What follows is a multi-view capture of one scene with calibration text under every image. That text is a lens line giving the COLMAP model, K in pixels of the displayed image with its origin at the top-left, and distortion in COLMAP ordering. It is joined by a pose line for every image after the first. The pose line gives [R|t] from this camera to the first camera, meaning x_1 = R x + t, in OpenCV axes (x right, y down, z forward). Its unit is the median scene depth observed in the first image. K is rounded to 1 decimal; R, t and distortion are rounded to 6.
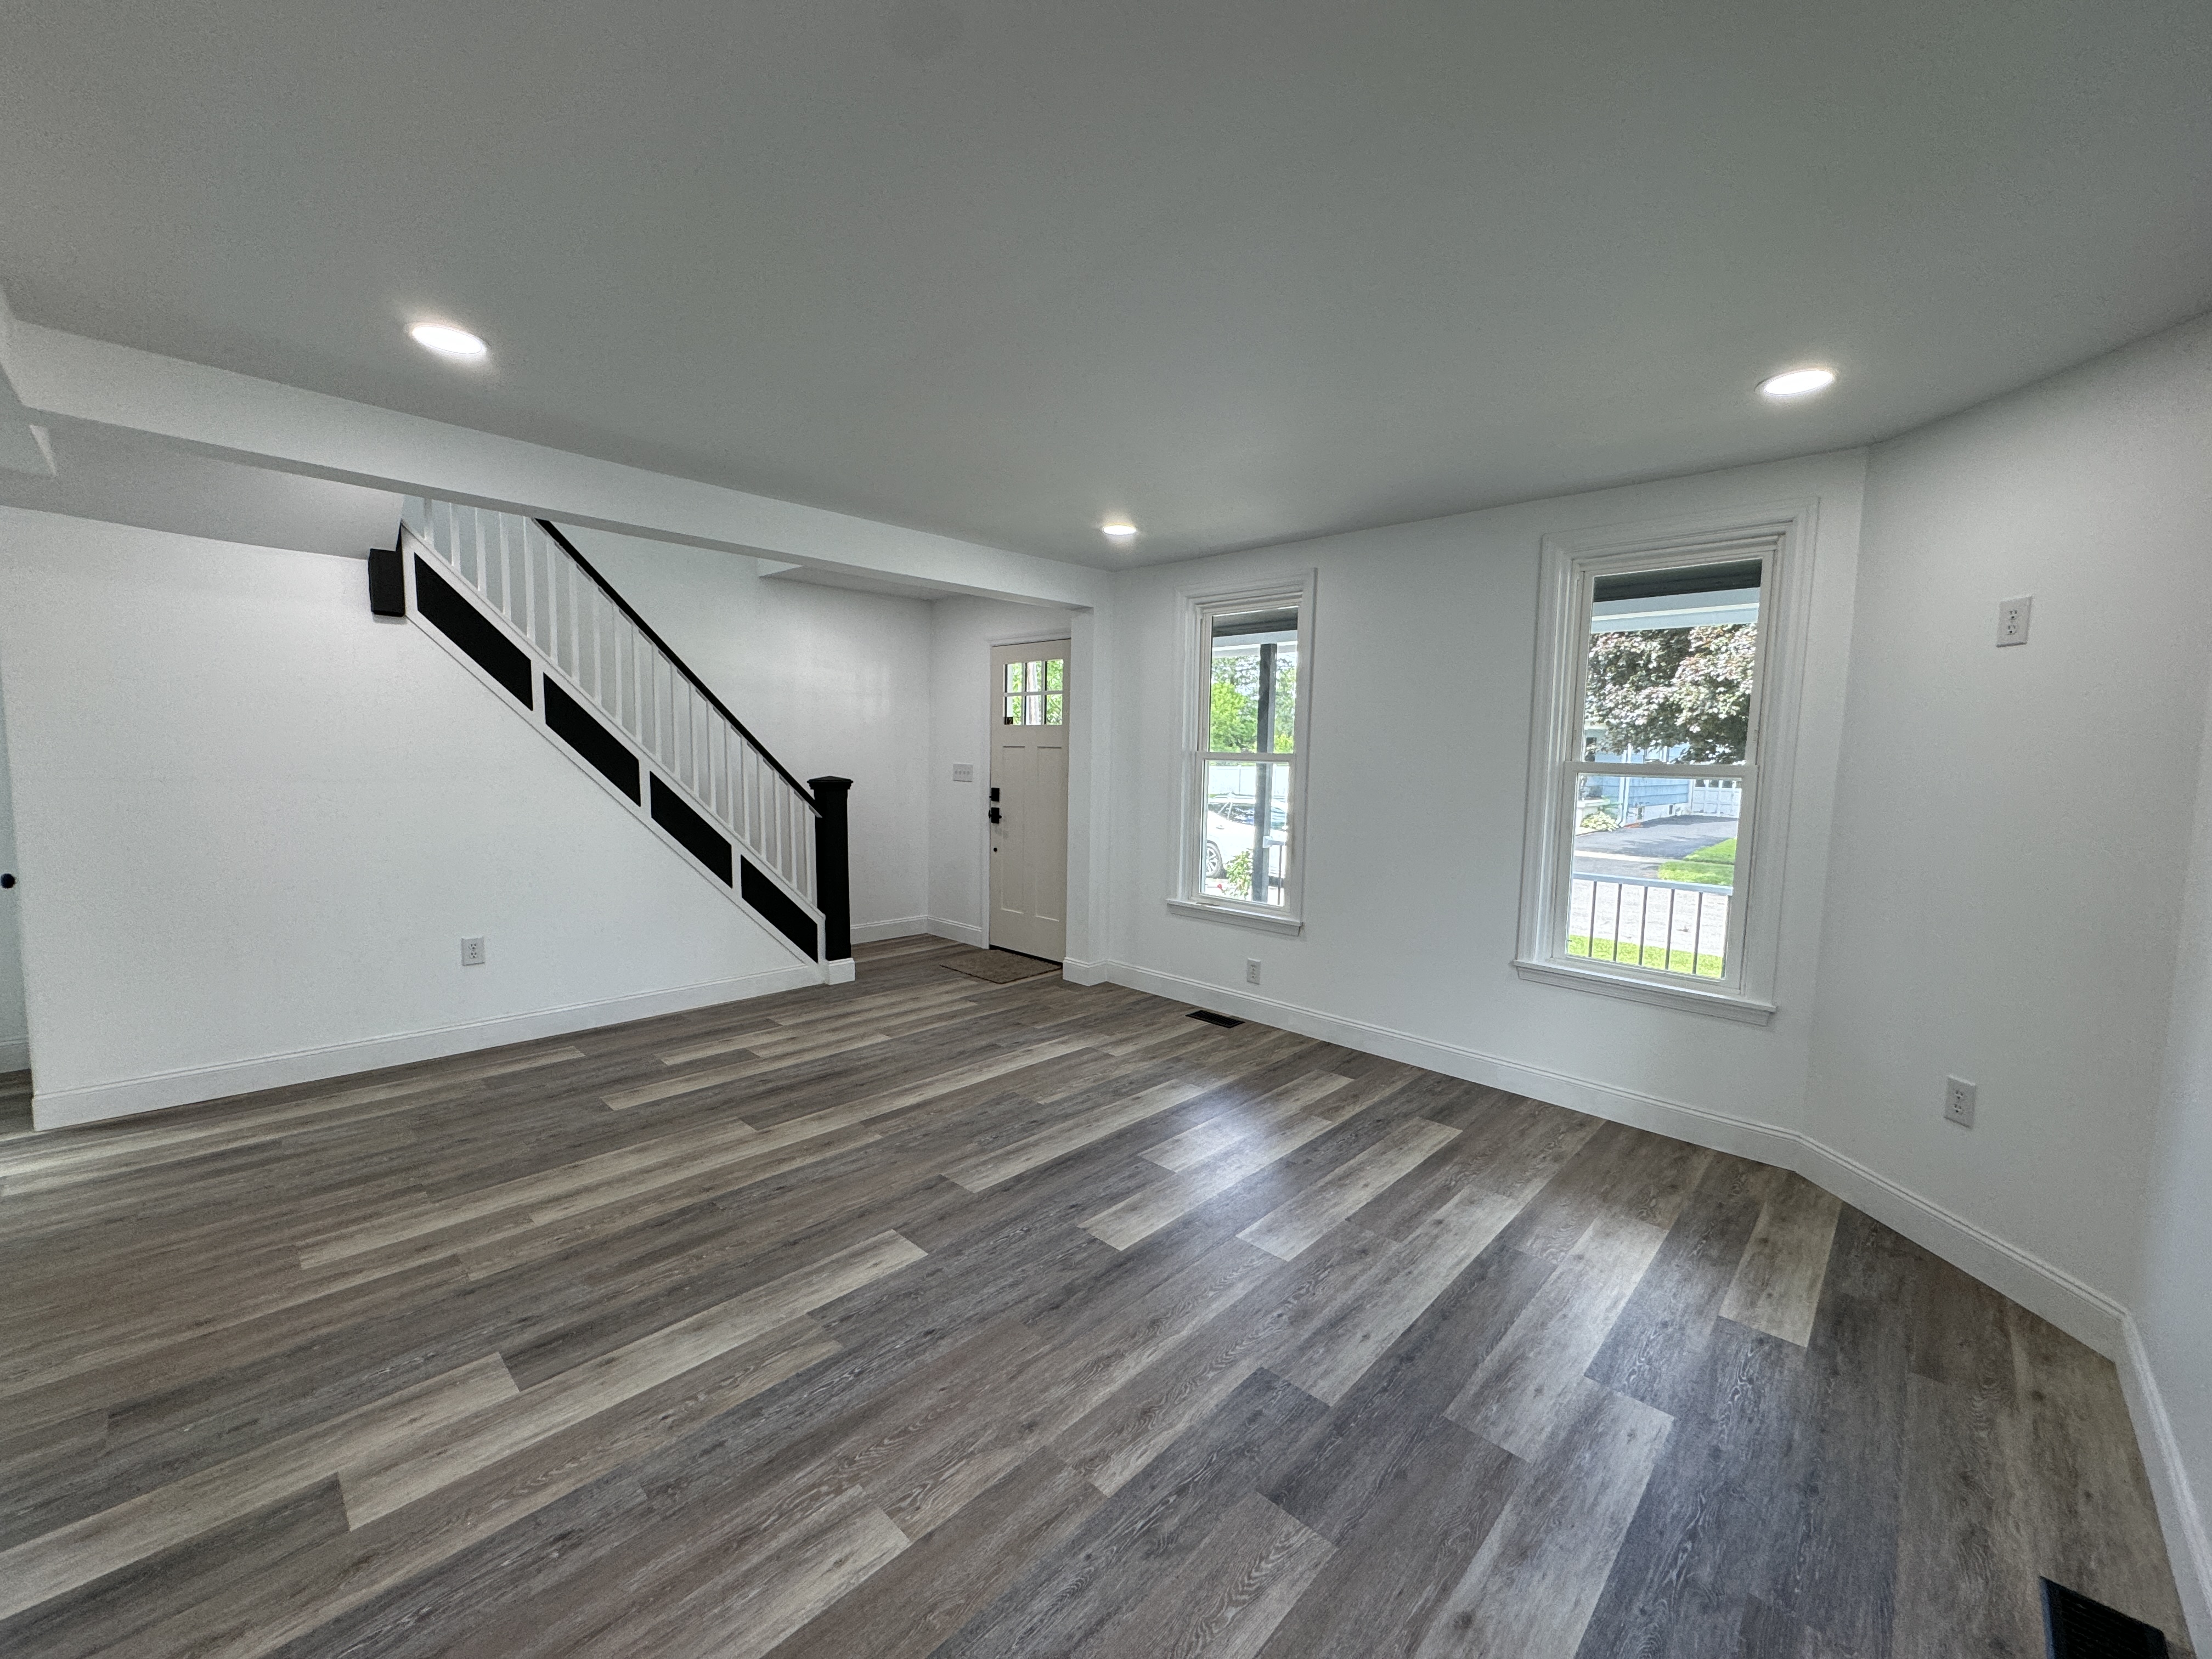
lens RADIAL K [[880.4, 0, 1103.4], [0, 880.4, 824.0], [0, 0, 1]] dist [-0.003253, 0.000580]
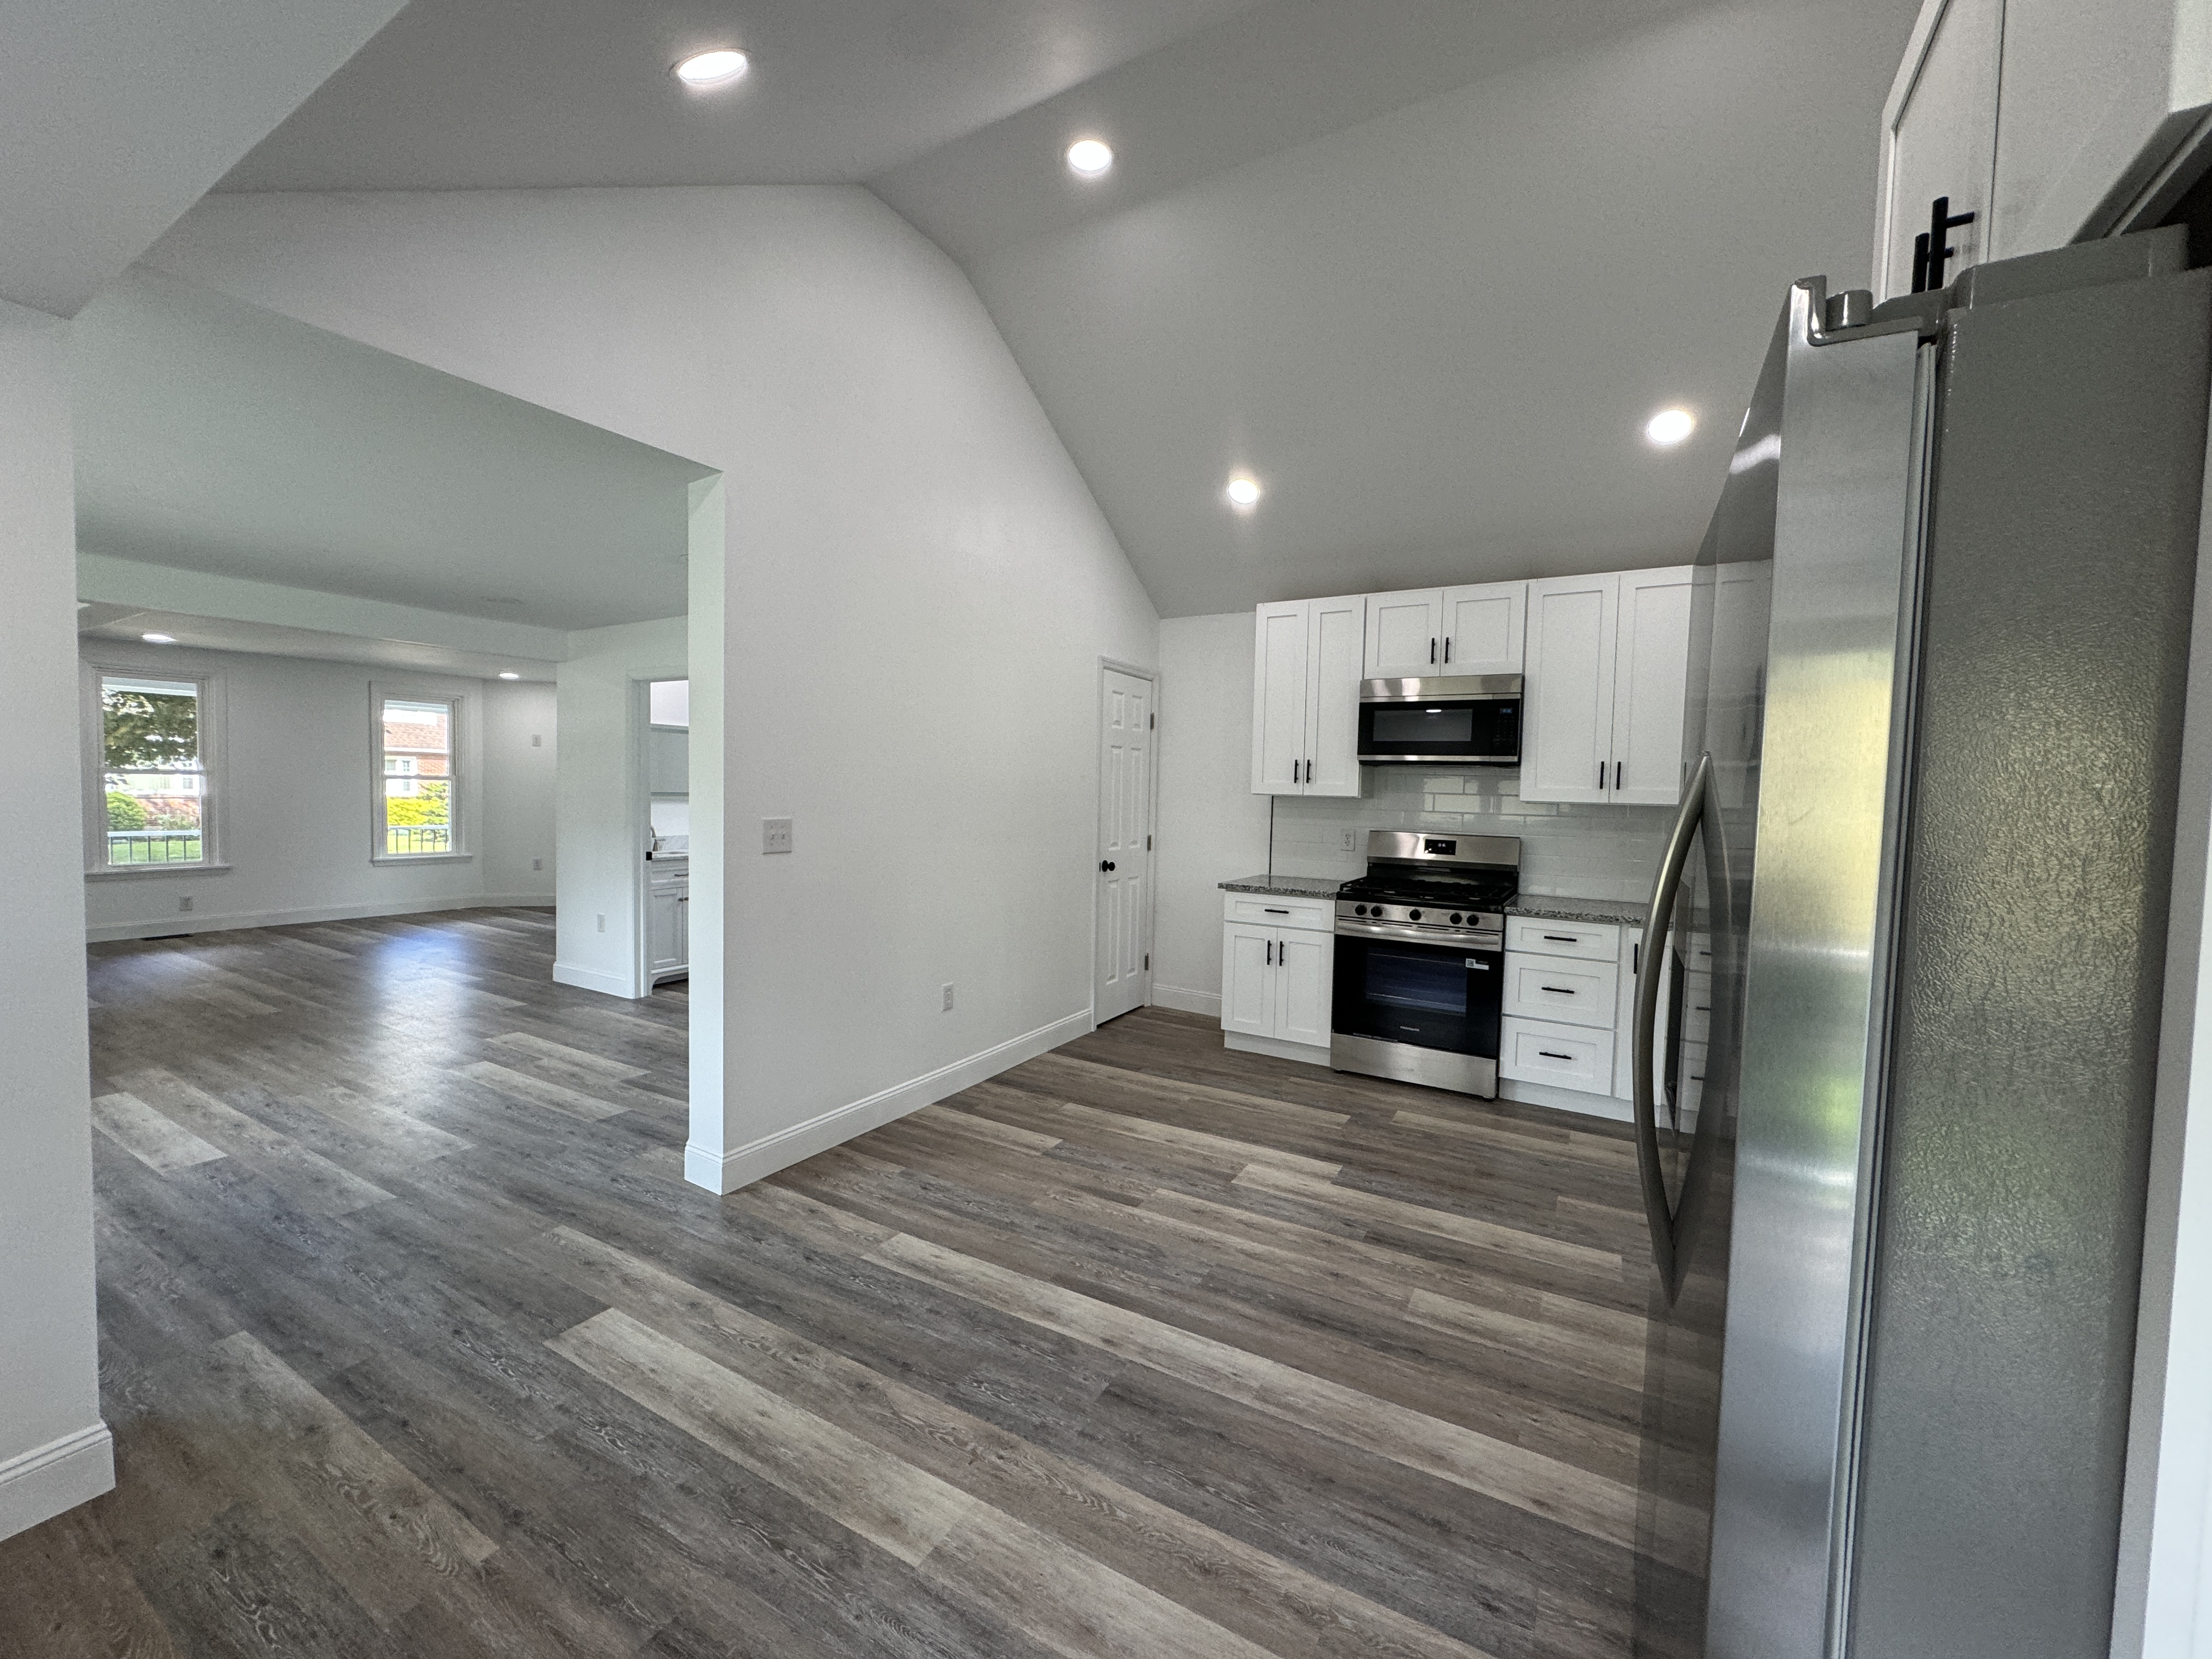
lens RADIAL K [[880.4, 0, 1098.1], [0, 880.4, 823.2], [0, 0, 1]] dist [-0.003253, 0.000580]
pose [[-0.230367, -0.068169, 0.970713, -2.564645], [0.049330, 0.995443, 0.081612, -0.040836], [-0.971853, 0.066686, -0.225954, -0.408749]]
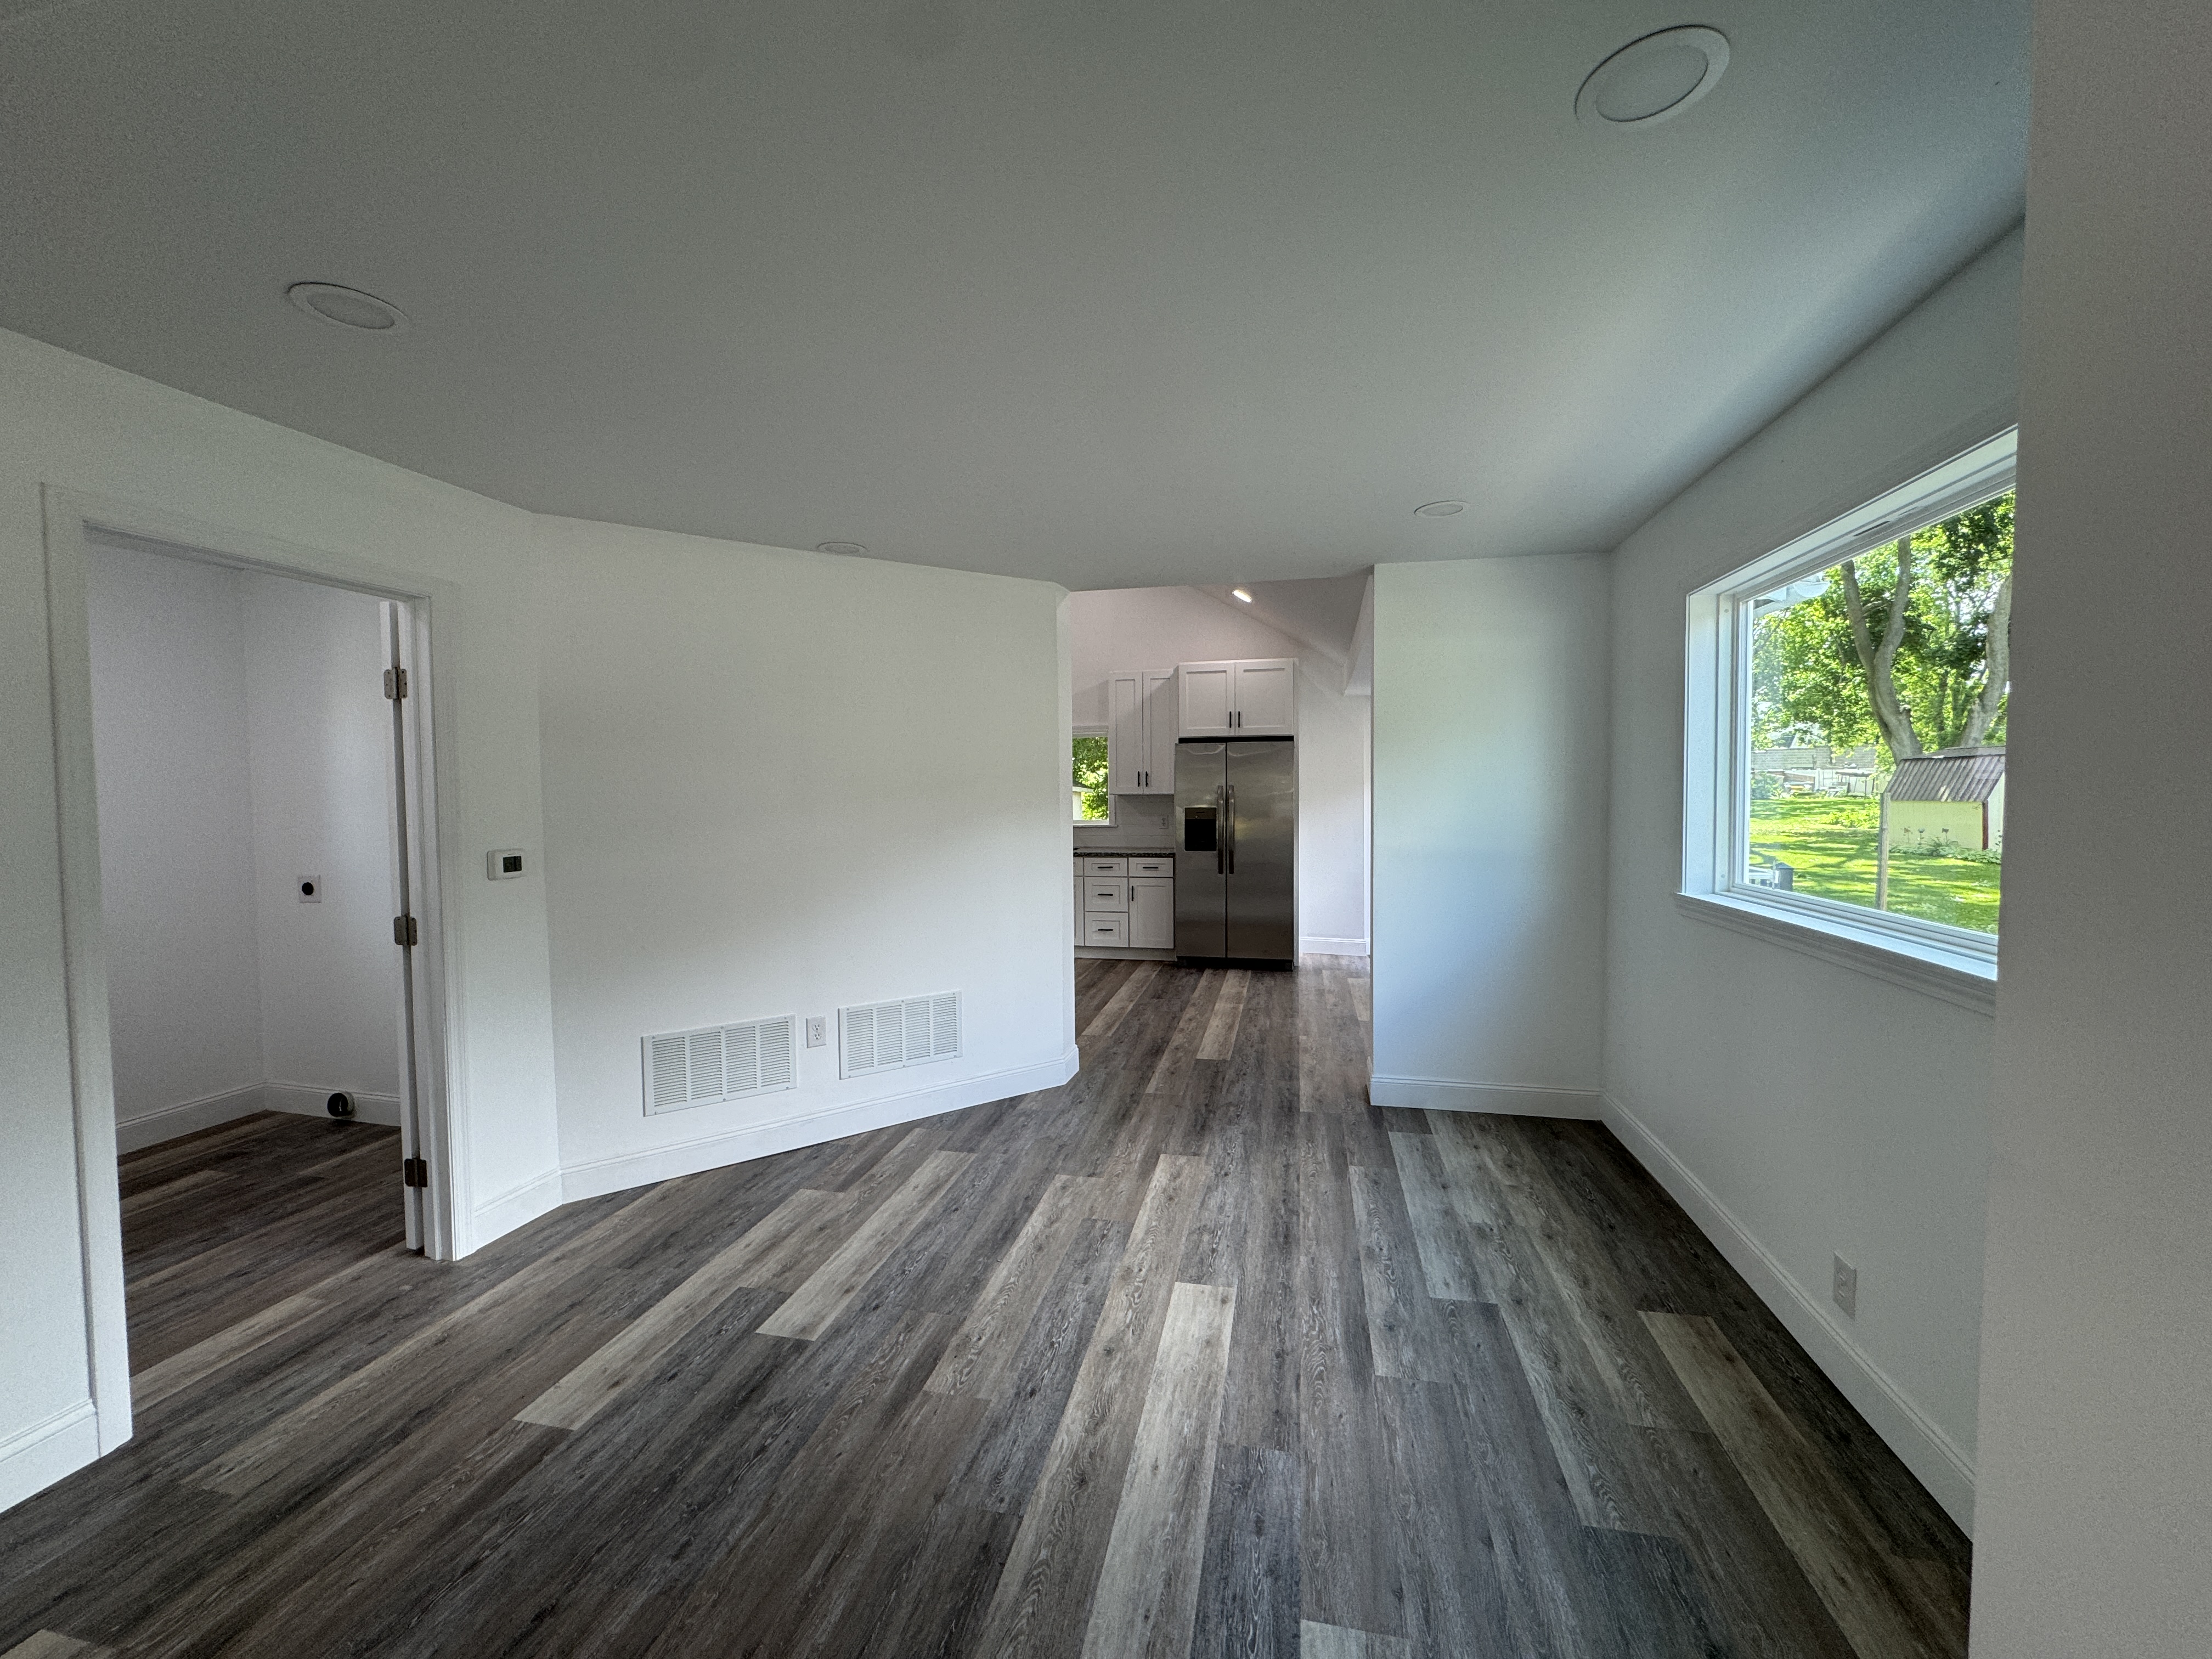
lens RADIAL K [[880.4, 0, 1102.8], [0, 880.4, 824.9], [0, 0, 1]] dist [-0.003253, 0.000580]
pose [[-0.858099, 0.001858, -0.513481, -0.907805], [-0.054618, 0.993990, 0.094872, -0.117432], [0.510571, 0.109455, -0.852840, 0.970714]]
